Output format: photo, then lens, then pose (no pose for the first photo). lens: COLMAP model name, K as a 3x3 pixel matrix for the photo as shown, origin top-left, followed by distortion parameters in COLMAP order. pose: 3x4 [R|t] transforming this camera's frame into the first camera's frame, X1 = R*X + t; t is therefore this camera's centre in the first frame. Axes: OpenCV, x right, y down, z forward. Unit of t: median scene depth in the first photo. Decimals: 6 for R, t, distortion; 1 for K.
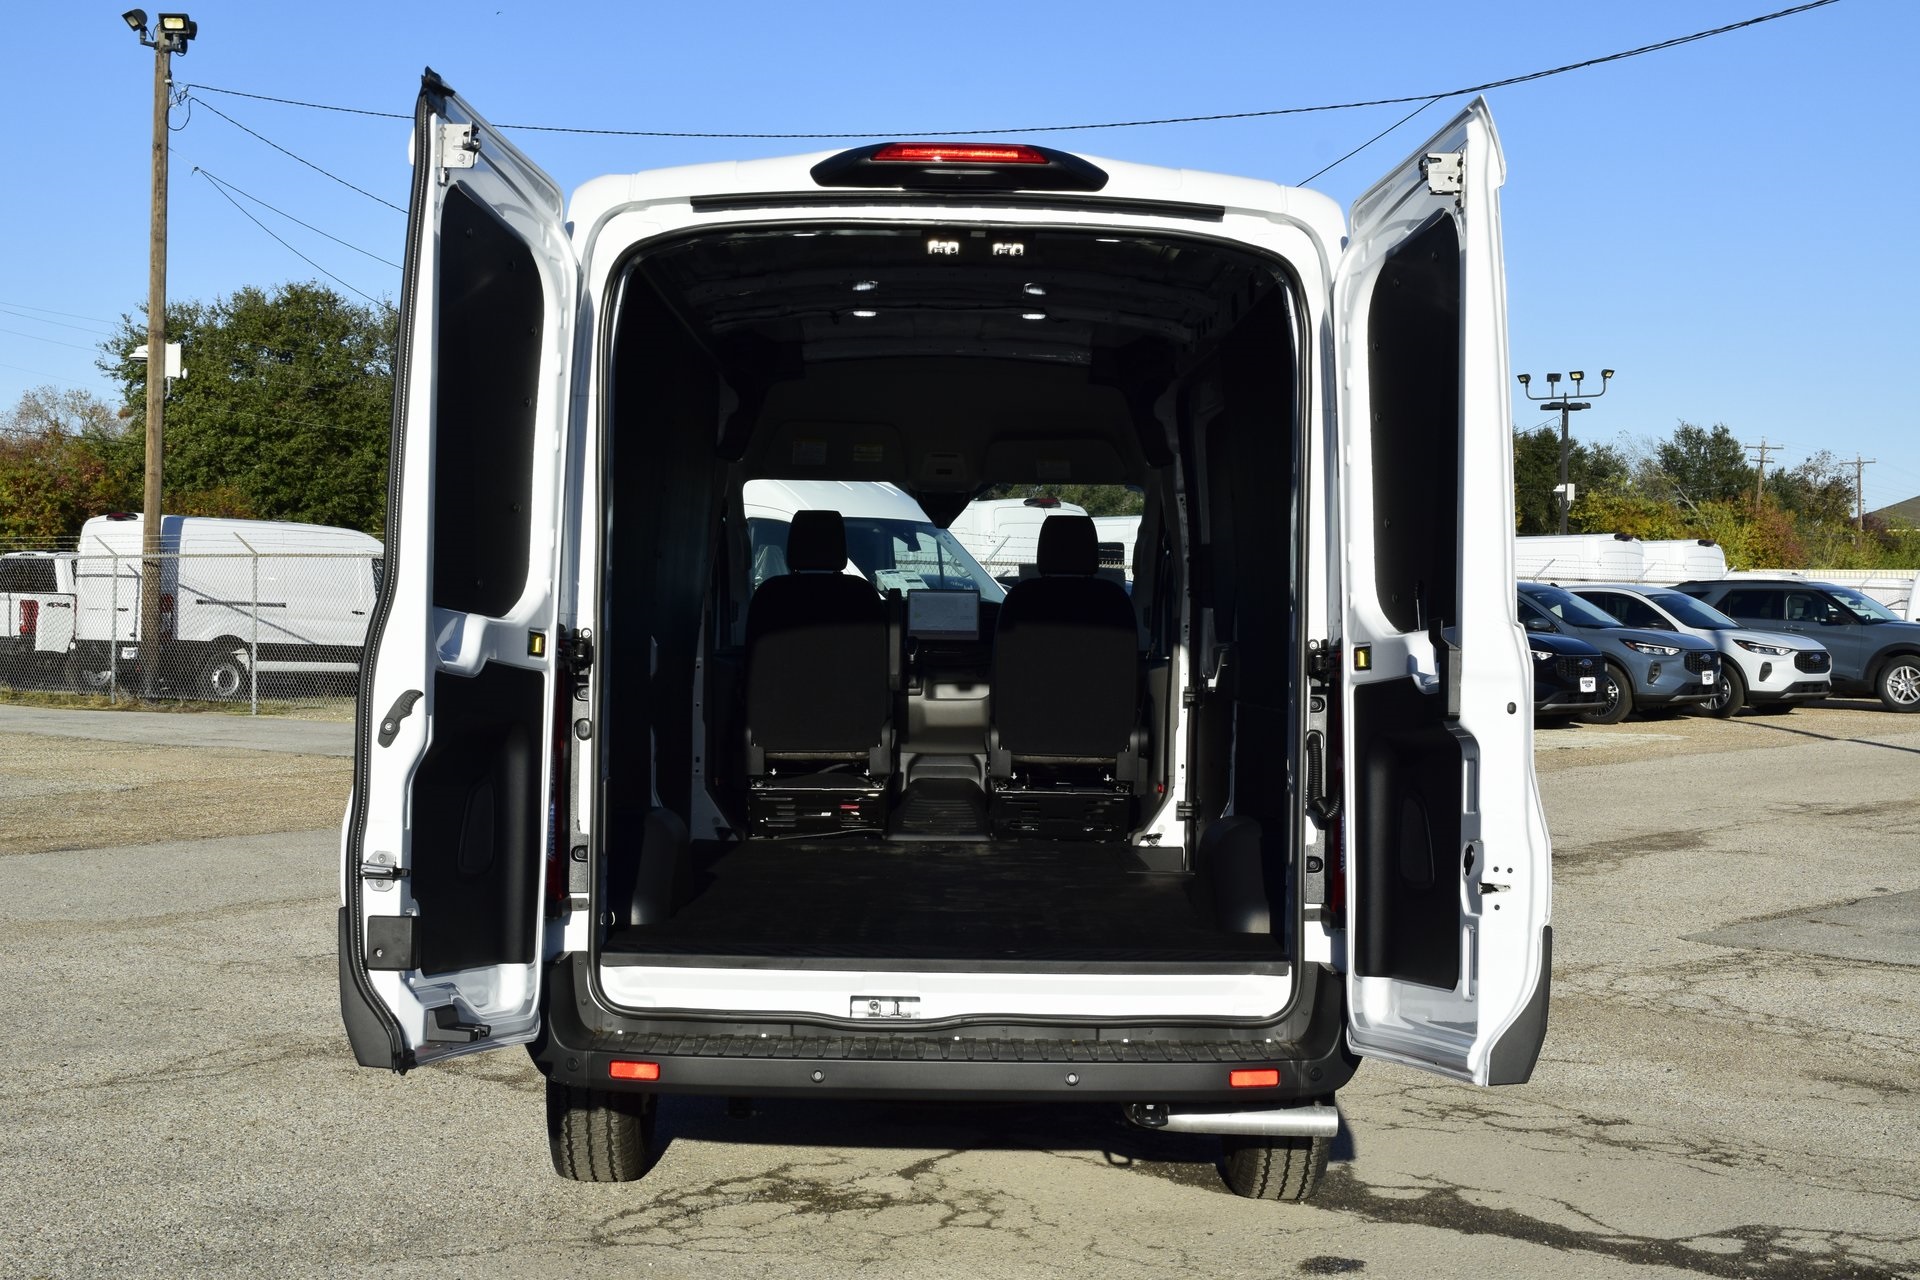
lens RADIAL K [[2682.4, 0, 883.9], [0, 2682.4, 635.3], [0, 0, 1]] dist [-0.009135, 0.000000]
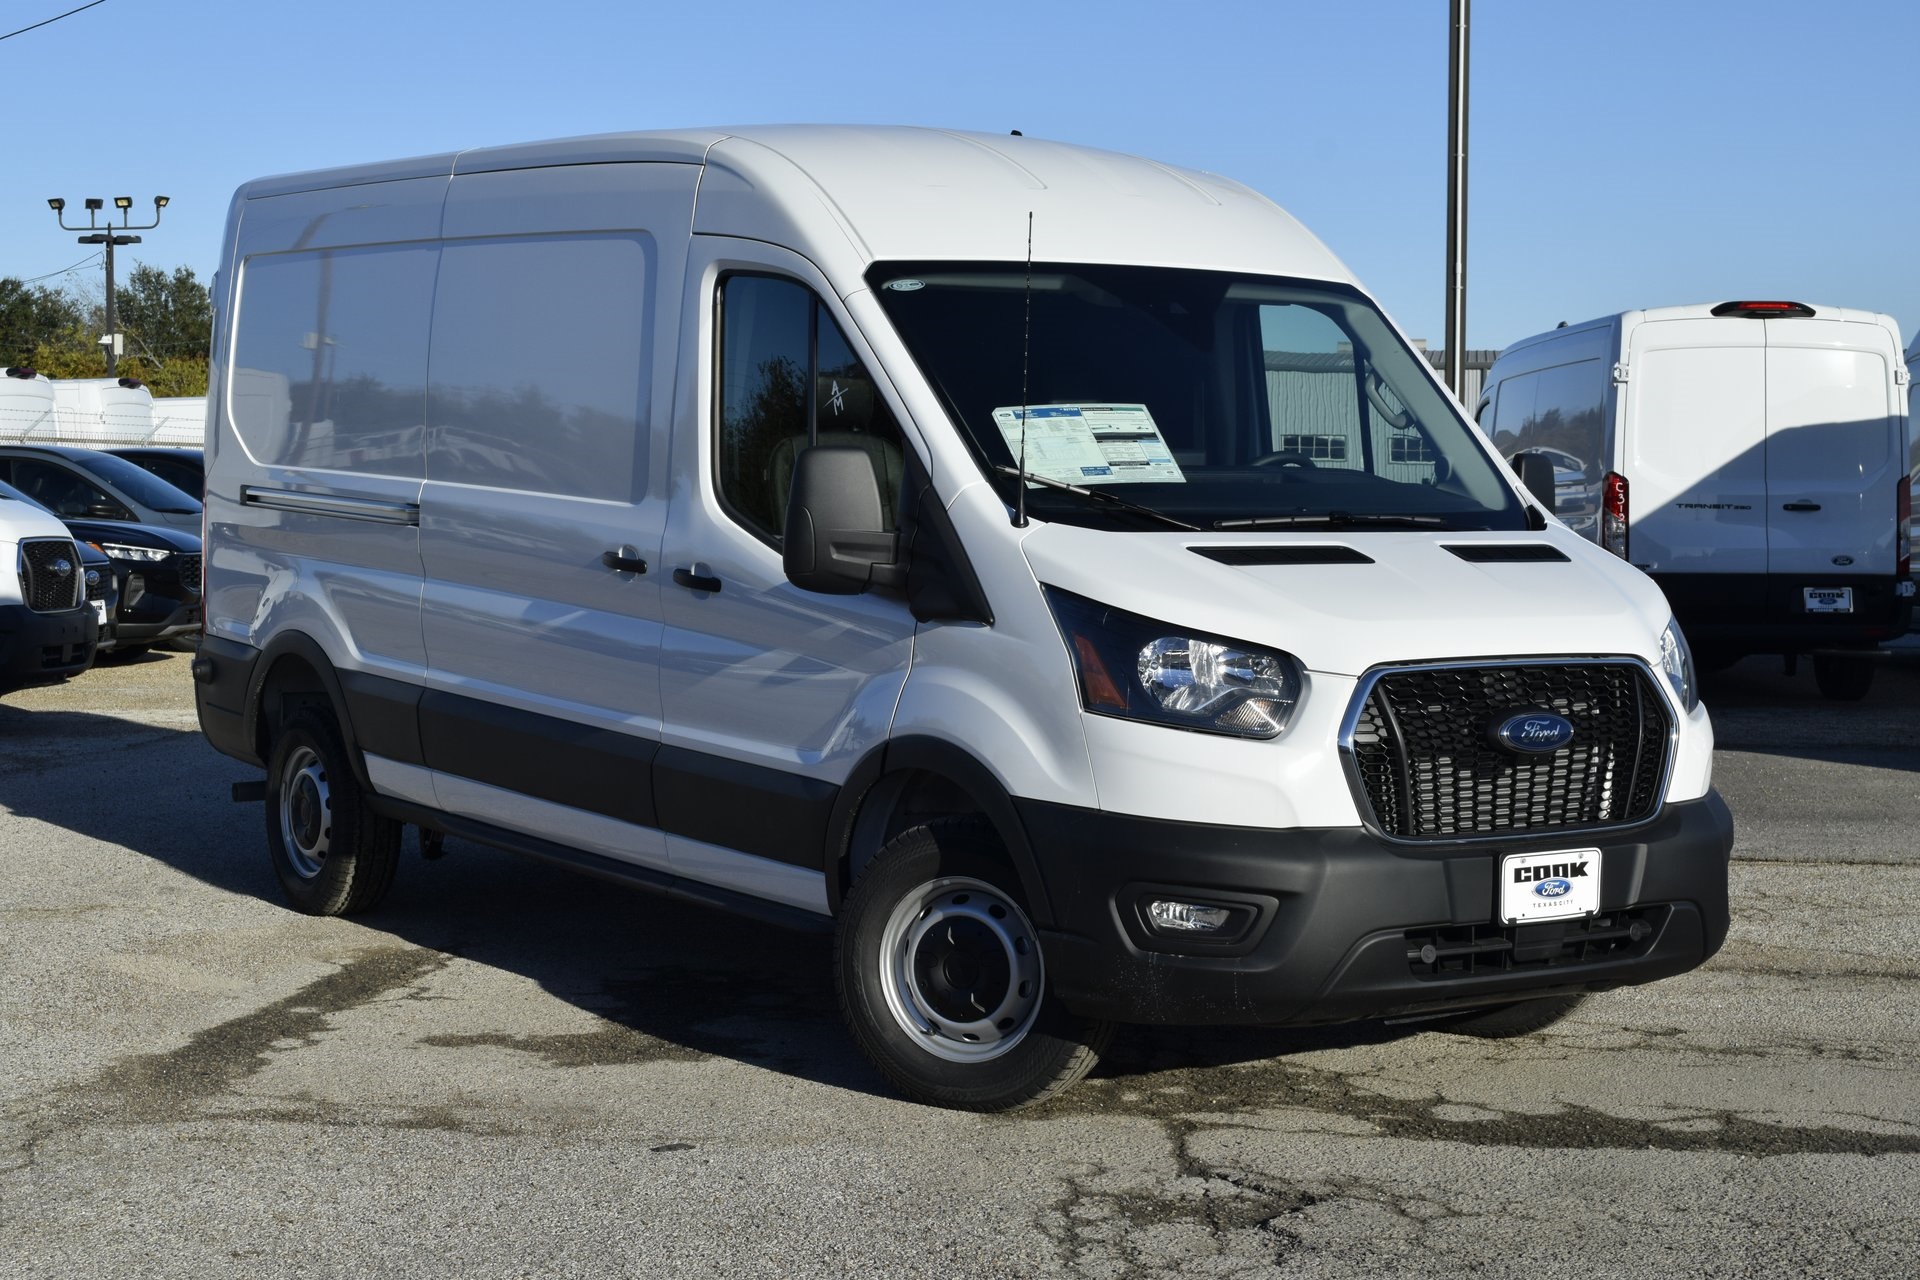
lens RADIAL K [[3231.8, 0, 945.7], [0, 3231.8, 638.1], [0, 0, 1]] dist [-0.064461, 0.000000]
pose [[0.832268, -0.033449, 0.553363, -1.076546], [0.012409, 0.999052, 0.041727, -0.017520], [-0.554234, -0.027861, 0.831894, 0.468071]]
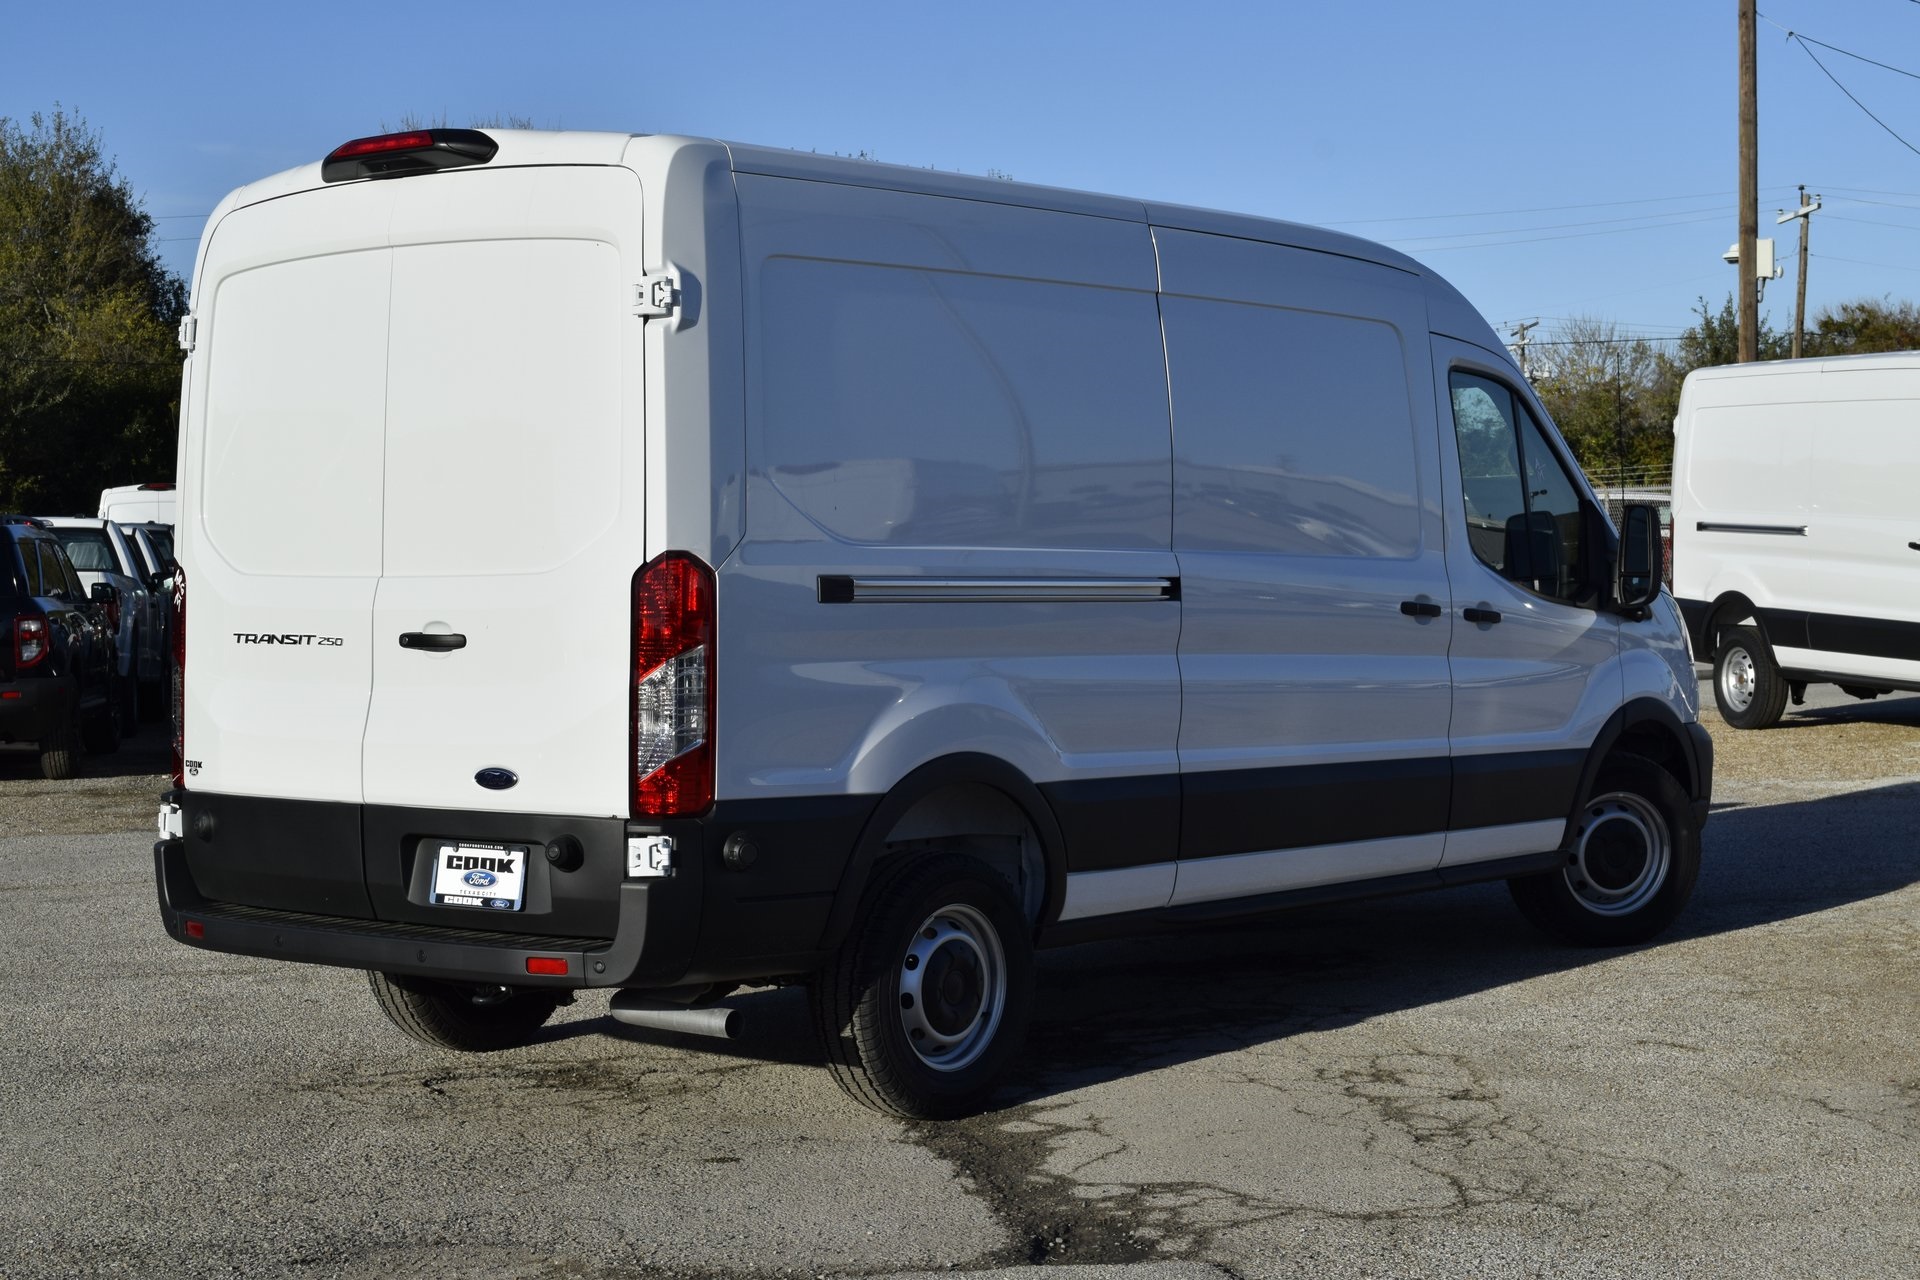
lens RADIAL K [[3231.8, 0, 959.1], [0, 3231.8, 626.1], [0, 0, 1]] dist [-0.064461, 0.000000]
pose [[0.771357, -0.008669, -0.636343, 1.757861], [0.019641, 0.999755, 0.010189, 0.003643], [0.636099, -0.020358, 0.771339, 0.226951]]
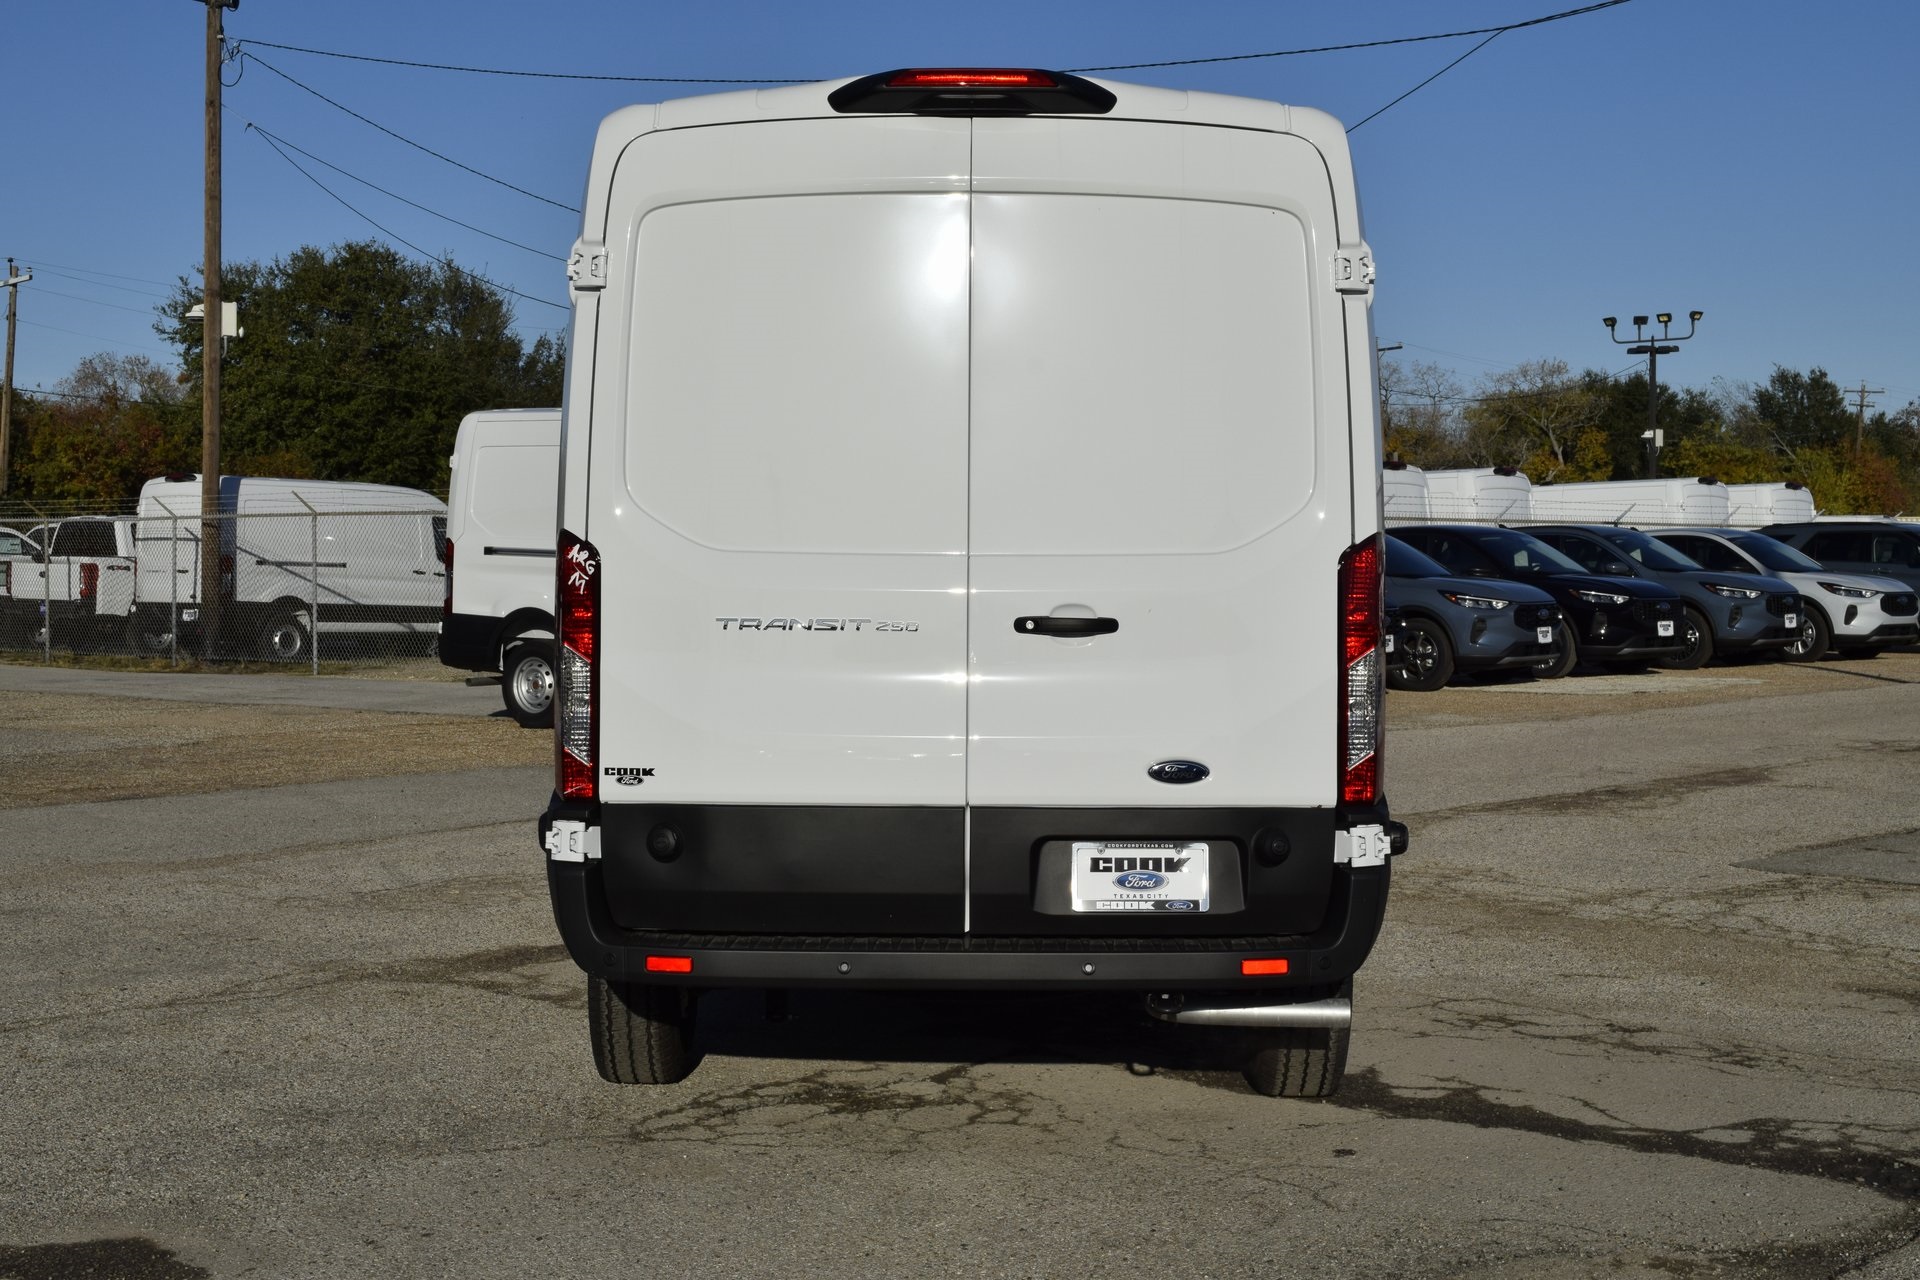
lens RADIAL K [[2740.3, 0, 884.8], [0, 2740.3, 623.7], [0, 0, 1]] dist [-0.009525, 0.000000]
pose [[0.999591, -0.010926, -0.026441, 0.009774], [0.011201, 0.999884, 0.010286, 0.008950], [0.026325, -0.010578, 0.999597, -0.026219]]
